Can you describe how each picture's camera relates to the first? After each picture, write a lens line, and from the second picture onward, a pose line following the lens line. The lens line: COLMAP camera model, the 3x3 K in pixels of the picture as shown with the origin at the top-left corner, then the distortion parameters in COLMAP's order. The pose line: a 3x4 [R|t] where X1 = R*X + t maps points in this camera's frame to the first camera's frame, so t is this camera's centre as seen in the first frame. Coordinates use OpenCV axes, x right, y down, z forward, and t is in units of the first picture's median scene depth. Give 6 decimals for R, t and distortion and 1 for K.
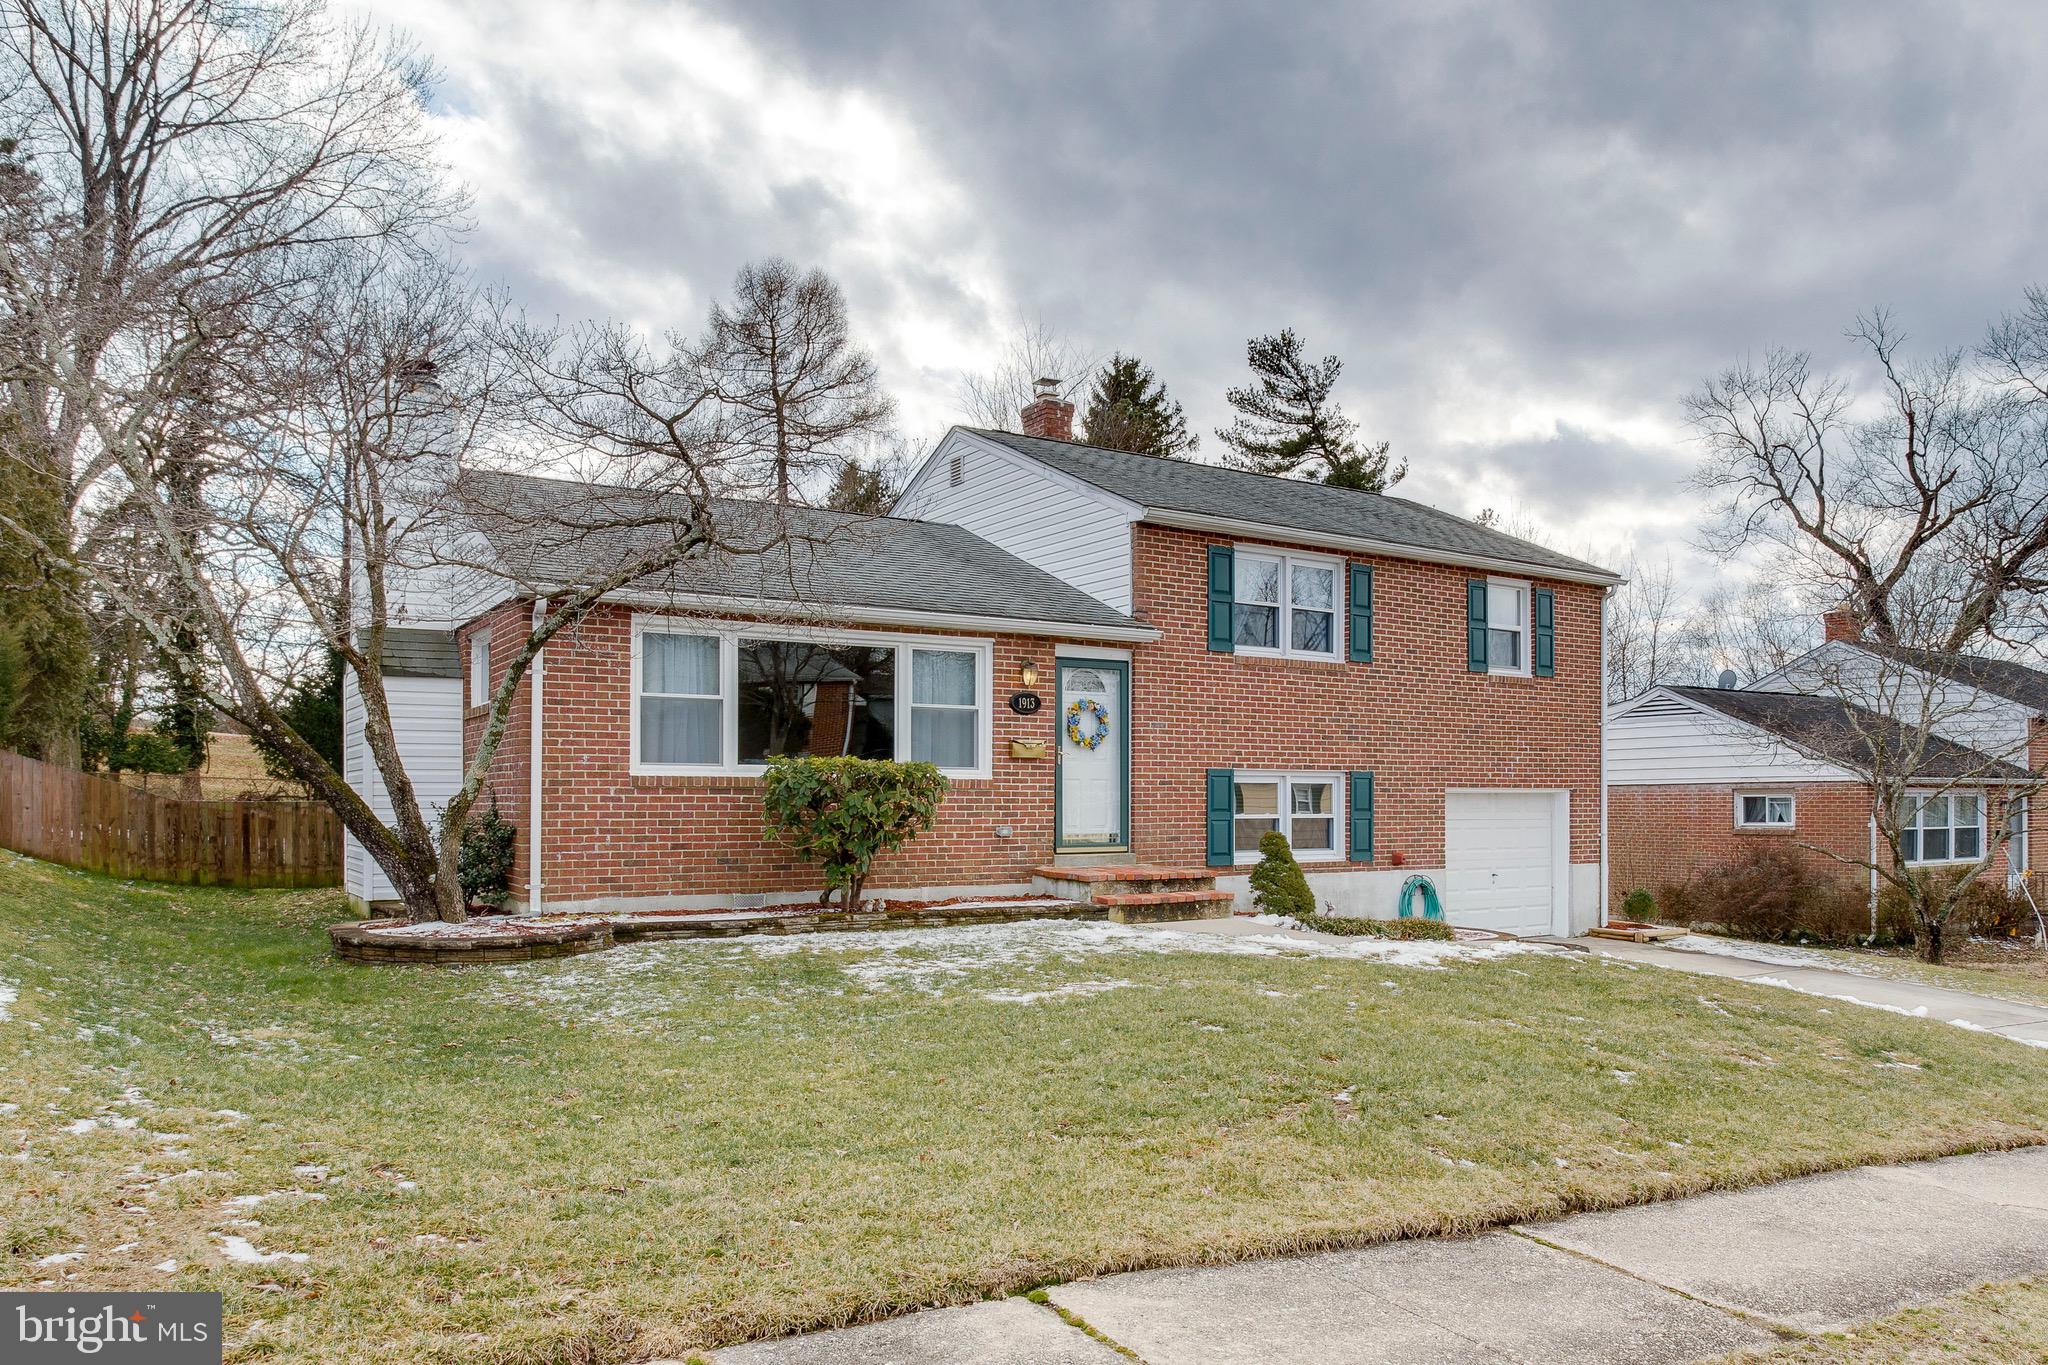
lens RADIAL K [[1542.2, 0, 1026.4], [0, 1542.2, 718.8], [0, 0, 1]] dist [-0.068394, 0.001952]
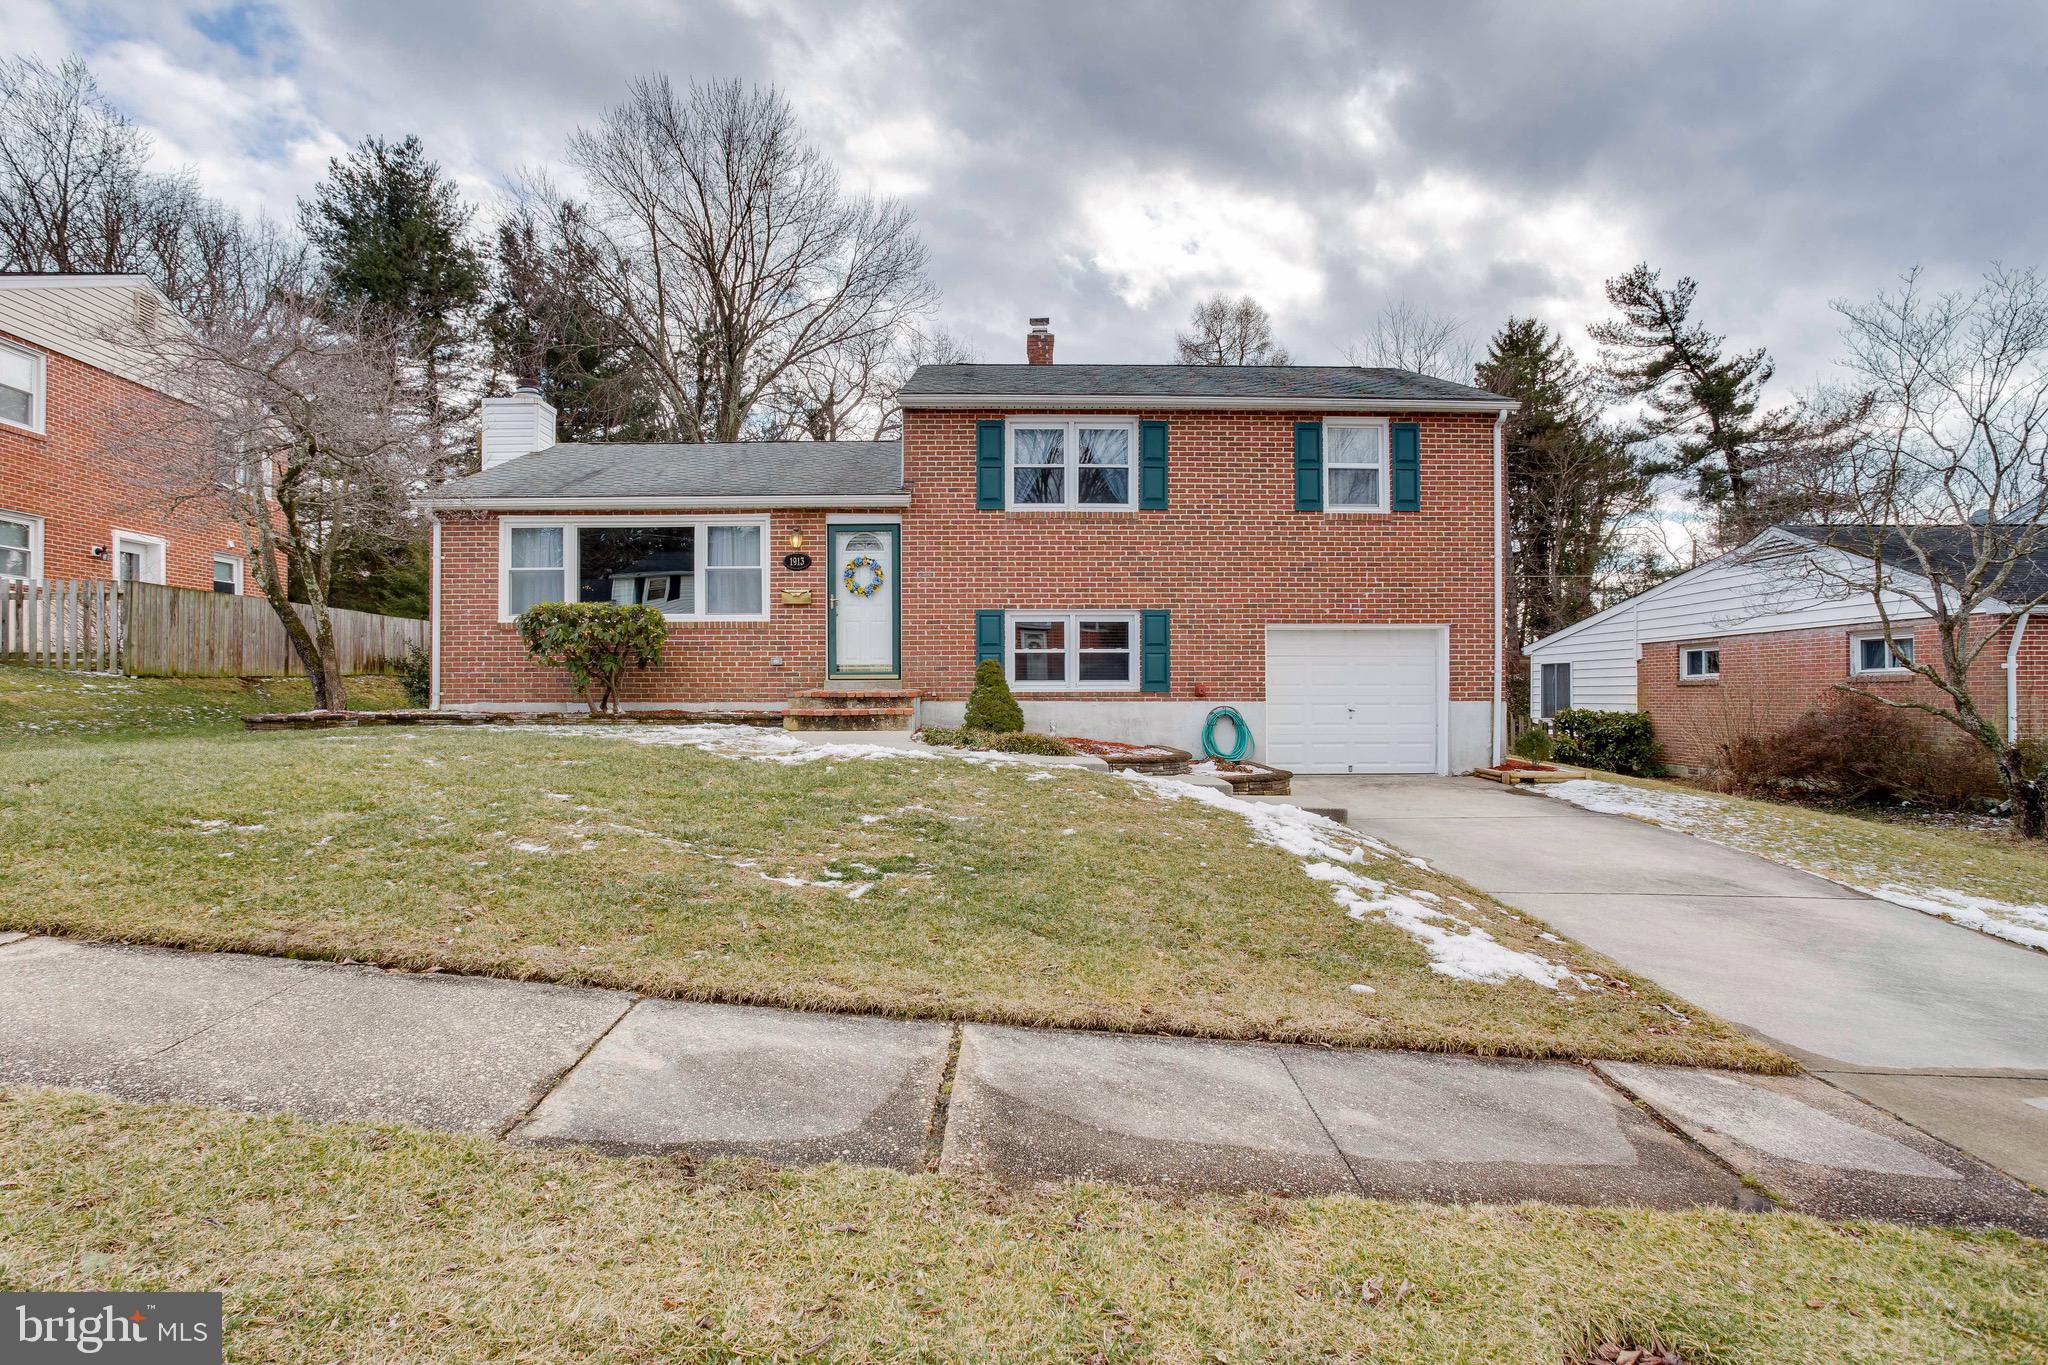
lens RADIAL K [[1002.7, 0, 1009.1], [0, 1002.7, 678.4], [0, 0, 1]] dist [-0.058837, 0.020159]
pose [[0.830708, -0.009062, -0.556635, 0.527231], [0.030390, 0.999115, 0.029087, 0.059035], [0.555879, -0.041079, 0.830248, 0.347004]]
